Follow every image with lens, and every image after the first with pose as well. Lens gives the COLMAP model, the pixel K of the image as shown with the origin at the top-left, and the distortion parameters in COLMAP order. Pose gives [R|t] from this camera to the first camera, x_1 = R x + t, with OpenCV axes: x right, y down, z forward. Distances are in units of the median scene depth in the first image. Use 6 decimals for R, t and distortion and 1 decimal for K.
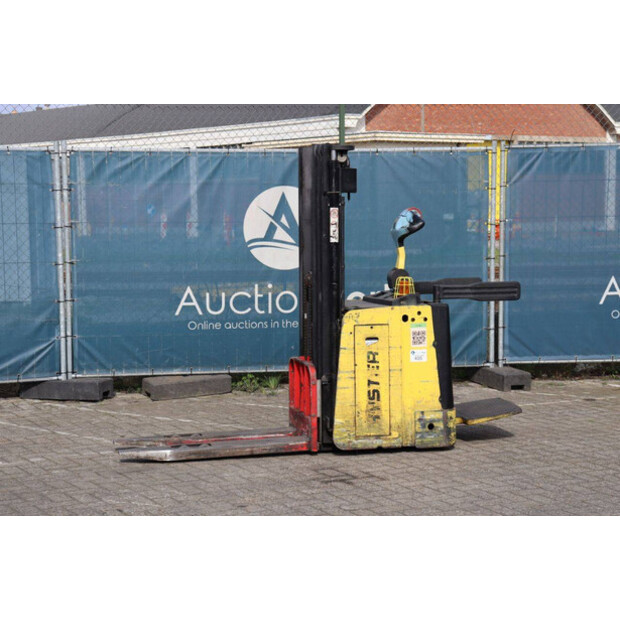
lens RADIAL K [[1371.7, 0, 304.2], [0, 1371.7, 310.8], [0, 0, 1]] dist [0.389193, 0.000000]
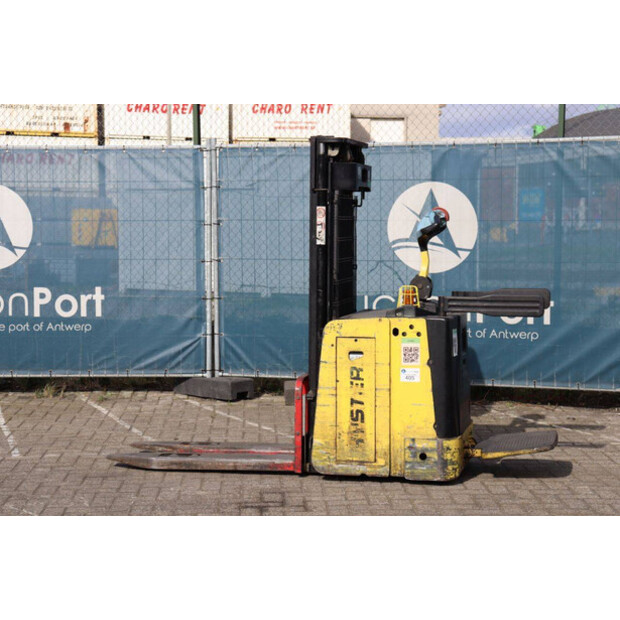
lens RADIAL K [[1371.7, 0, 310.2], [0, 1371.7, 311.0], [0, 0, 1]] dist [0.389193, 0.000000]
pose [[0.906398, 0.041413, -0.420389, 0.378405], [-0.040004, 0.999125, 0.012172, -0.015926], [0.420525, 0.005785, 0.907262, 0.164639]]
